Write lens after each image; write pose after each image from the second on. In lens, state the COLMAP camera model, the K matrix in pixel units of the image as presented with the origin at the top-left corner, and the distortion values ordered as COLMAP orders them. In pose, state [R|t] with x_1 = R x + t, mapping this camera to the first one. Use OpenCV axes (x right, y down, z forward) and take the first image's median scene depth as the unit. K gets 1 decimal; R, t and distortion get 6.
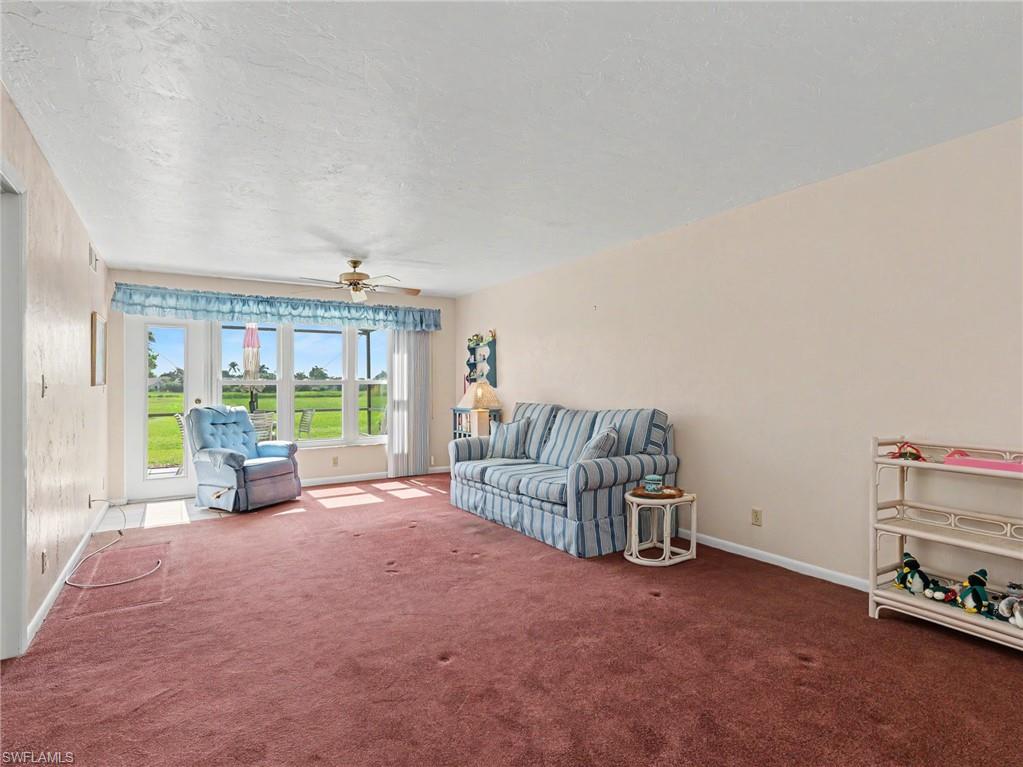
lens RADIAL K [[532.8, 0, 493.3], [0, 532.8, 381.3], [0, 0, 1]] dist [-0.004516, 0.003824]
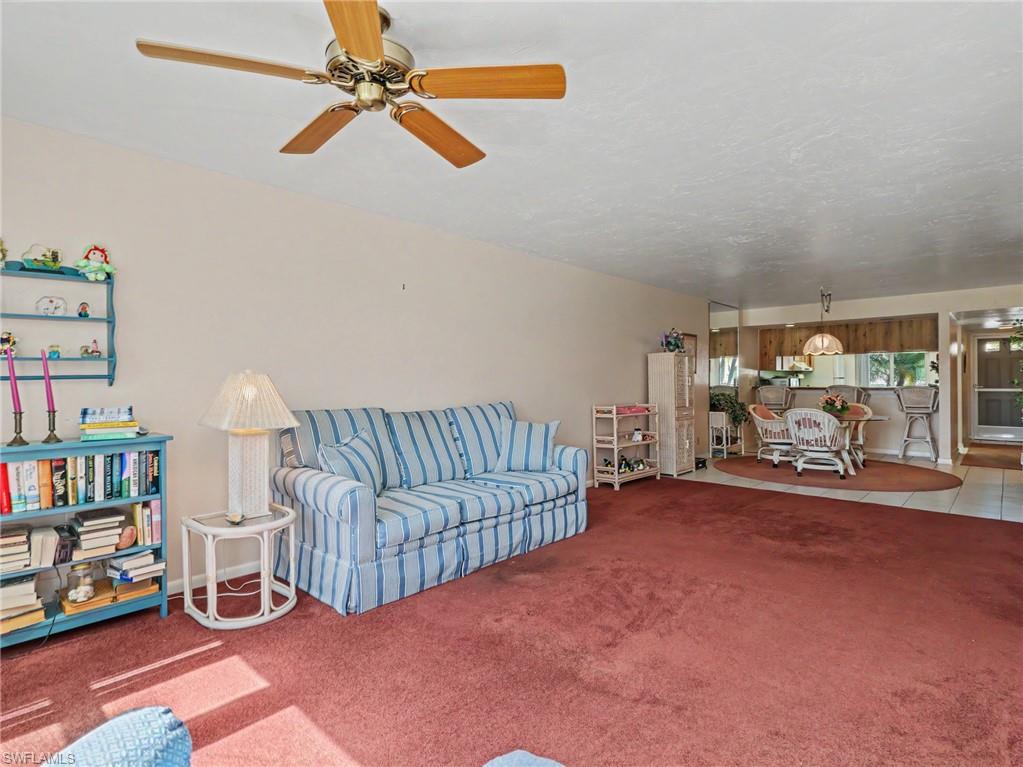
lens RADIAL K [[532.8, 0, 509.1], [0, 532.8, 380.9], [0, 0, 1]] dist [-0.004516, 0.003824]
pose [[-0.270858, 0.007556, 0.962590, -0.646362], [-0.001093, 0.999966, -0.008156, 0.012327], [-0.962619, -0.003261, -0.270840, 1.061745]]
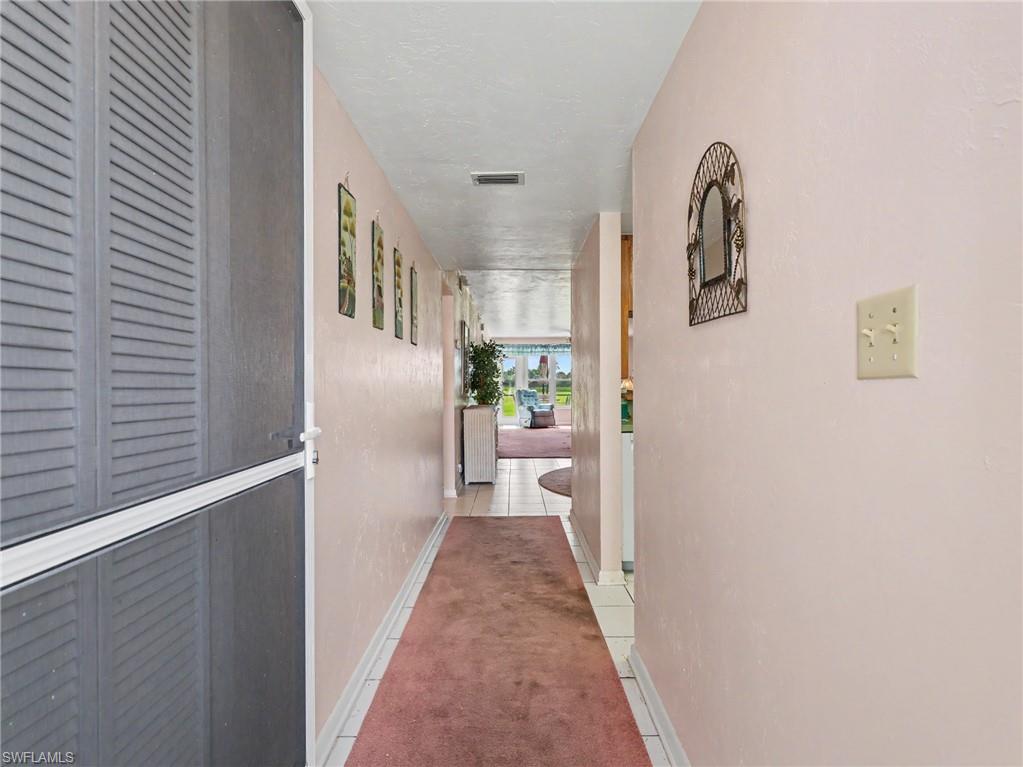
lens RADIAL K [[532.8, 0, 510.7], [0, 532.8, 382.7], [0, 0, 1]] dist [-0.004516, 0.003824]
pose [[0.857199, 0.003647, -0.514972, 0.821704], [0.002214, 0.999940, 0.010766, -0.014156], [0.514980, -0.010369, 0.857139, -1.376233]]
